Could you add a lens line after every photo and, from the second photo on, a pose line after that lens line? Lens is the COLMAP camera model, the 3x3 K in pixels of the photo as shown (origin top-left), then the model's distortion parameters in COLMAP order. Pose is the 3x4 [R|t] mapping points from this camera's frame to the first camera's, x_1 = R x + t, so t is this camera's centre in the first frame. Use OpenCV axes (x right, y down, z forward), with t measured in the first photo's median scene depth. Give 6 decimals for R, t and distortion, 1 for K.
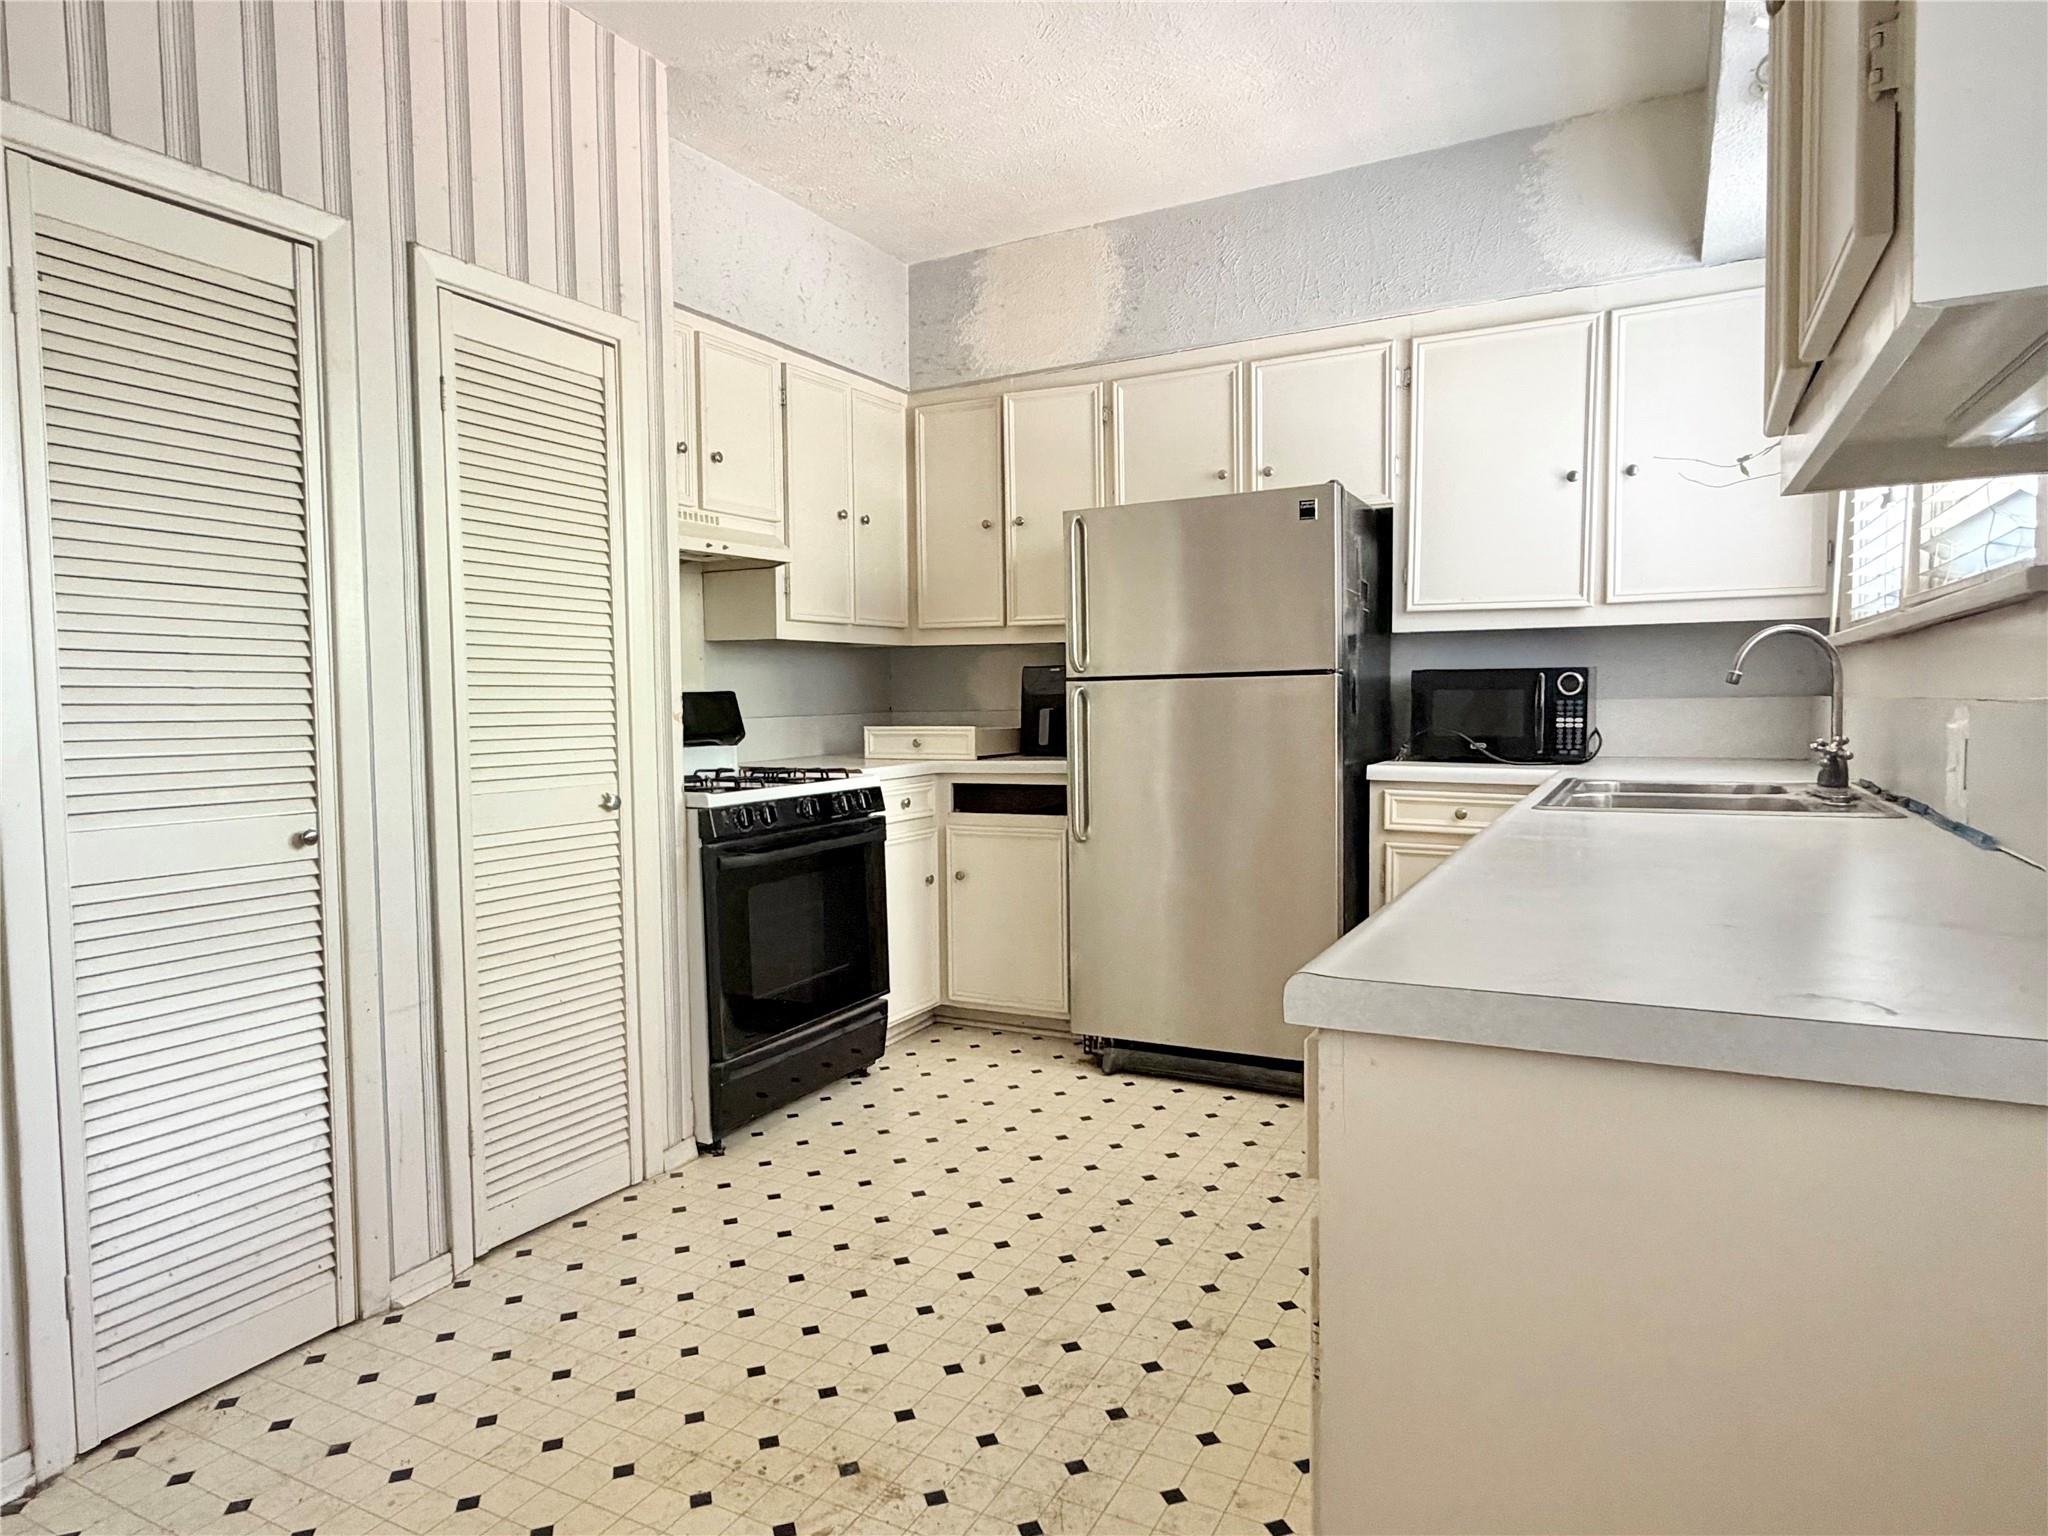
lens RADIAL K [[1200.3, 0, 1037.9], [0, 1200.3, 763.2], [0, 0, 1]] dist [0.004388, -0.000216]
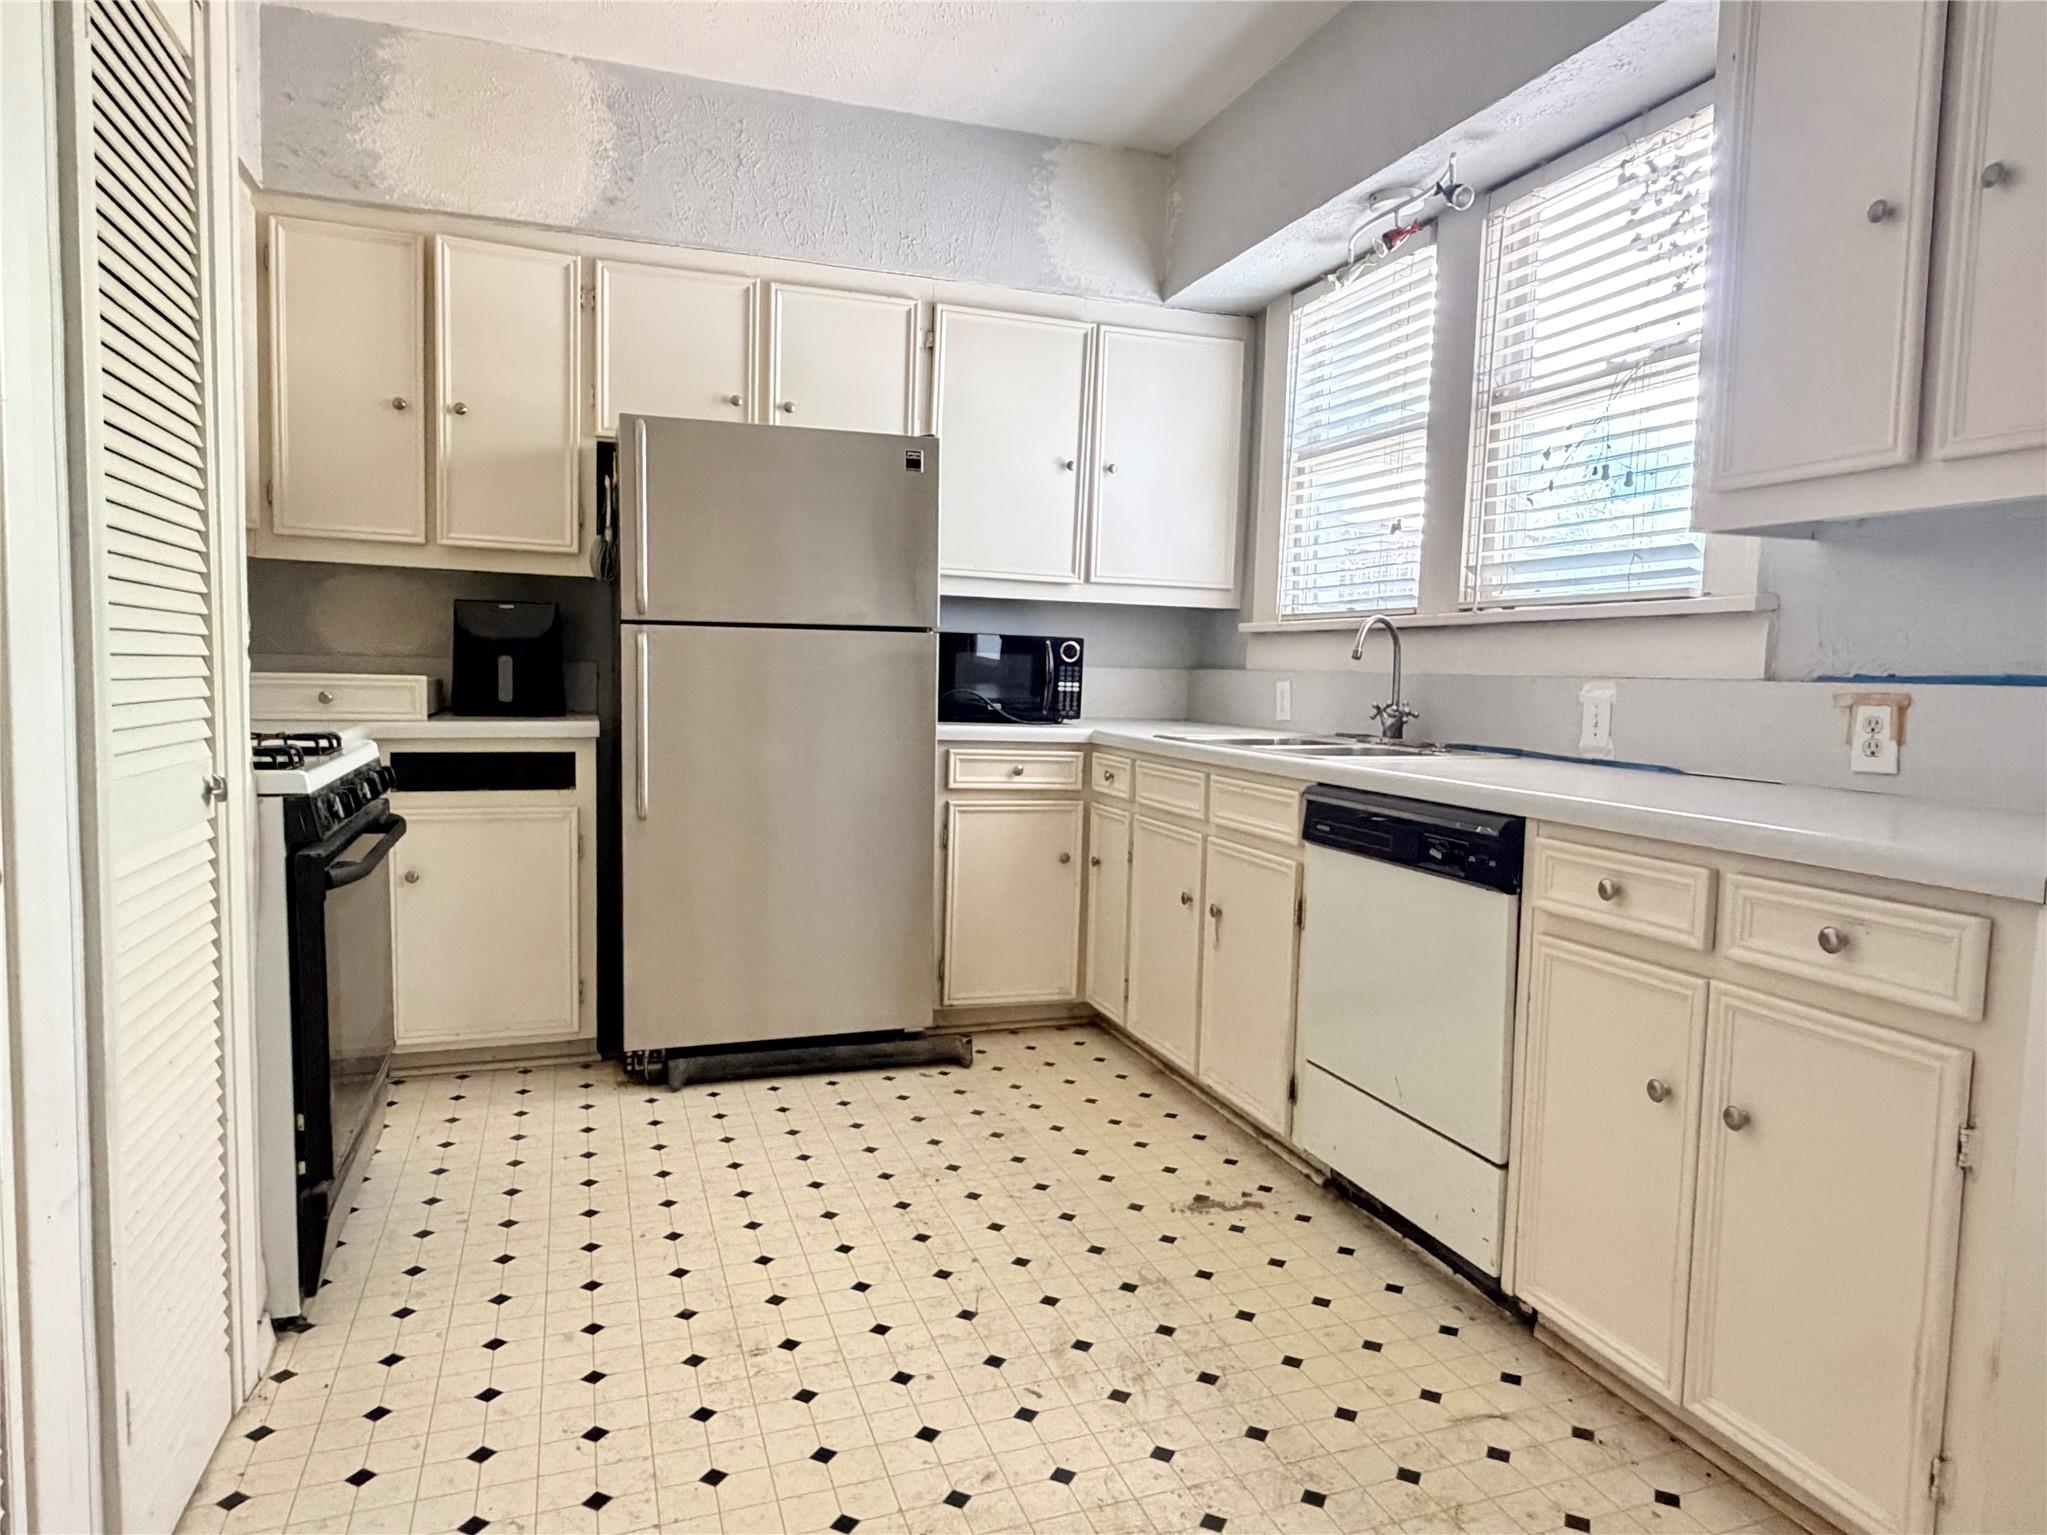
lens RADIAL K [[1240.1, 0, 1023.5], [0, 1240.1, 767.5], [0, 0, 1]] dist [-0.001074, 0.002298]
pose [[0.685714, -0.028199, 0.727325, -0.427489], [0.004930, 0.999406, 0.034100, 0.001964], [-0.727855, -0.019797, 0.685446, 0.235030]]
